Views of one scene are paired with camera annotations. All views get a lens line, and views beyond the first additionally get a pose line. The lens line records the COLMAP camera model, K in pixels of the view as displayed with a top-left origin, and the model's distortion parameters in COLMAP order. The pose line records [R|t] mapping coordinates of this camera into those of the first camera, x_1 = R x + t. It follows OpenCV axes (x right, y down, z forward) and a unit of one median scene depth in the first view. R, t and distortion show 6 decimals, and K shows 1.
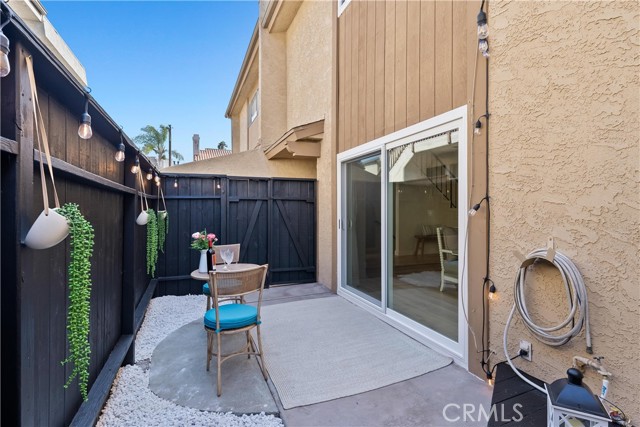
lens RADIAL K [[295.8, 0, 320.0], [0, 295.8, 213.5], [0, 0, 1]] dist [0.000323, -0.000004]
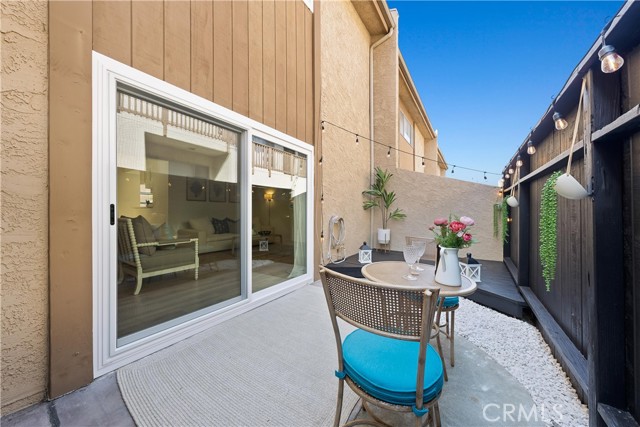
lens RADIAL K [[218.9, 0, 320.0], [0, 218.9, 213.5], [0, 0, 1]] dist [-0.000569, -0.000059]
pose [[-0.539071, -0.000926, 0.842260, -0.552089], [0.003510, 0.999988, 0.003346, 0.051779], [-0.842253, 0.004760, -0.539061, 1.296750]]
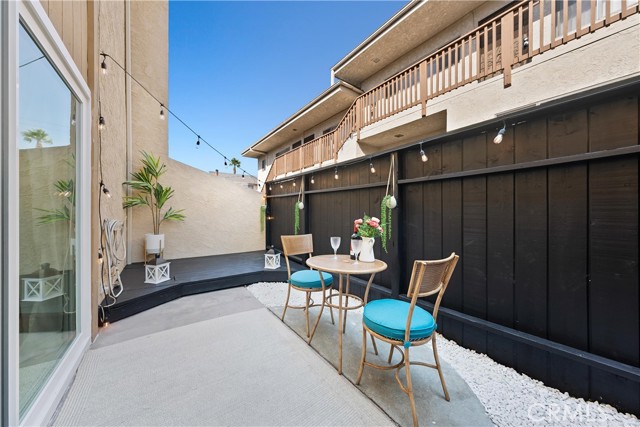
lens RADIAL K [[218.9, 0, 320.0], [0, 218.9, 213.5], [0, 0, 1]] dist [-0.000569, -0.000059]
pose [[-0.975939, 0.000700, -0.218041, -0.077918], [-0.001224, 0.999961, 0.008690, 0.044184], [0.218039, 0.008748, -0.975901, 1.445613]]
